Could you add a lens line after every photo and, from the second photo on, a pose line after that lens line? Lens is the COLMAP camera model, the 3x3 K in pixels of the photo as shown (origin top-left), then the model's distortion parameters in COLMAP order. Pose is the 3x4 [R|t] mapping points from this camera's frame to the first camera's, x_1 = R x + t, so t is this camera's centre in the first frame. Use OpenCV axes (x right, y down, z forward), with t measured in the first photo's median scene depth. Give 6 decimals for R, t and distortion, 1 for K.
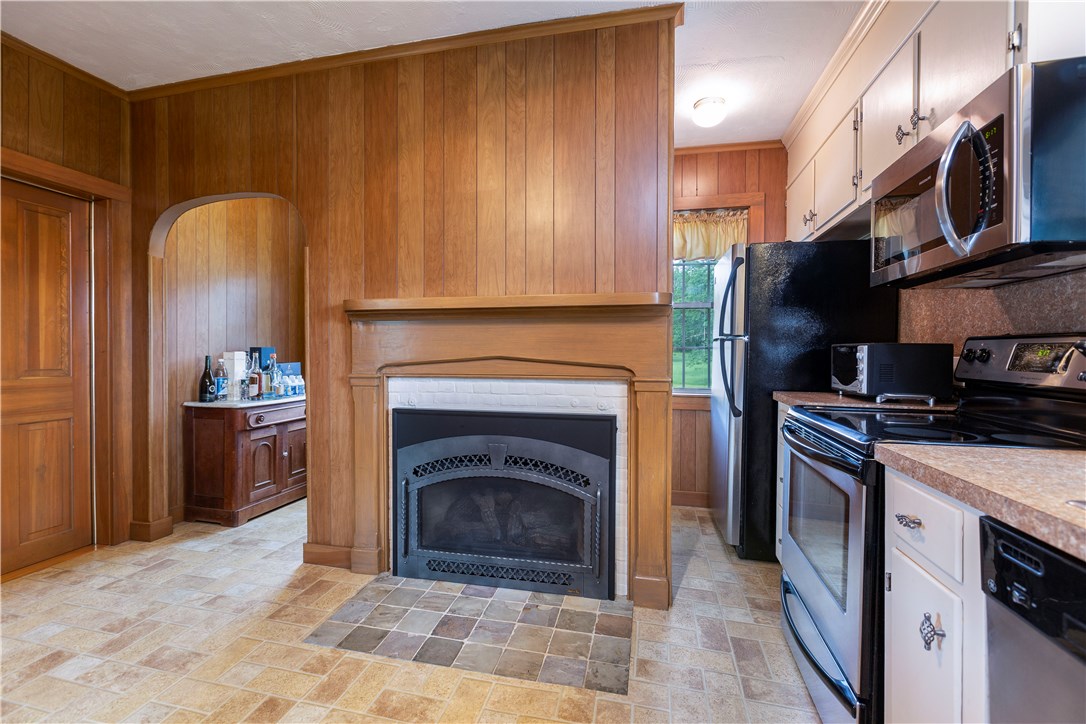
lens RADIAL K [[482.1, 0, 538.5], [0, 482.1, 360.1], [0, 0, 1]] dist [-0.000739, 0.000637]
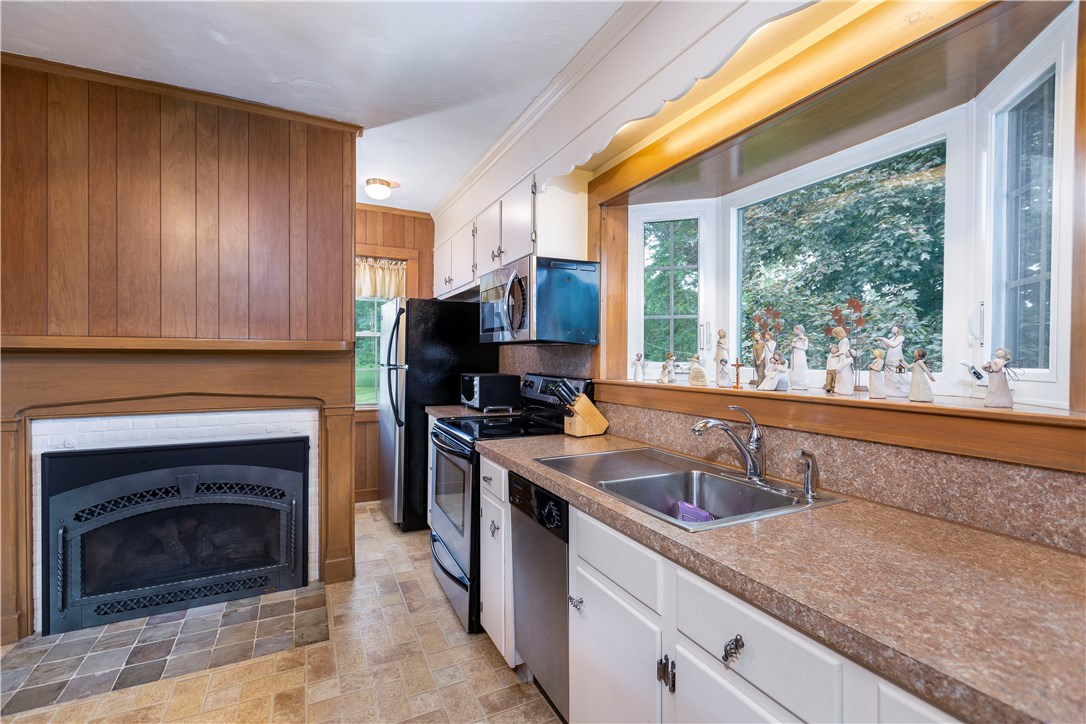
lens RADIAL K [[482.1, 0, 539.8], [0, 482.1, 357.0], [0, 0, 1]] dist [-0.000739, 0.000637]
pose [[0.772866, -0.001493, 0.634567, -0.162004], [0.005623, 0.999974, -0.004495, -0.078629], [-0.634544, 0.007042, 0.772855, -0.330430]]
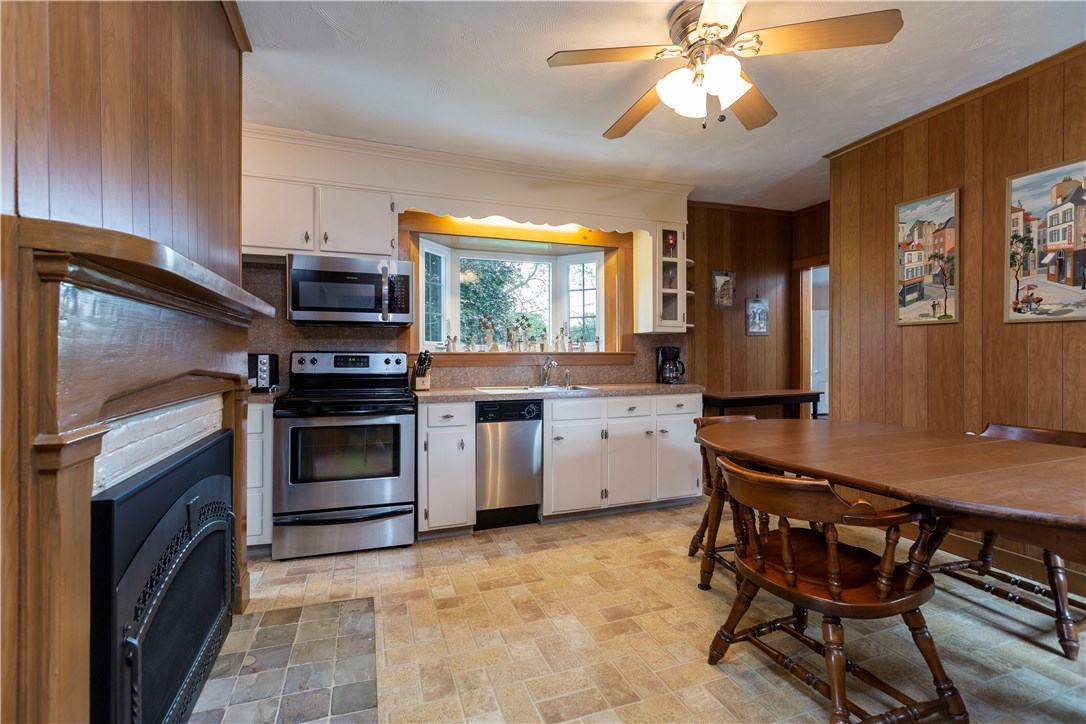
lens RADIAL K [[482.1, 0, 539.8], [0, 482.1, 359.4], [0, 0, 1]] dist [-0.000739, 0.000637]
pose [[-0.552065, -0.004085, 0.833791, -0.924937], [0.011965, 0.999846, 0.012821, -0.023134], [-0.833715, 0.017054, -0.551931, 0.974236]]
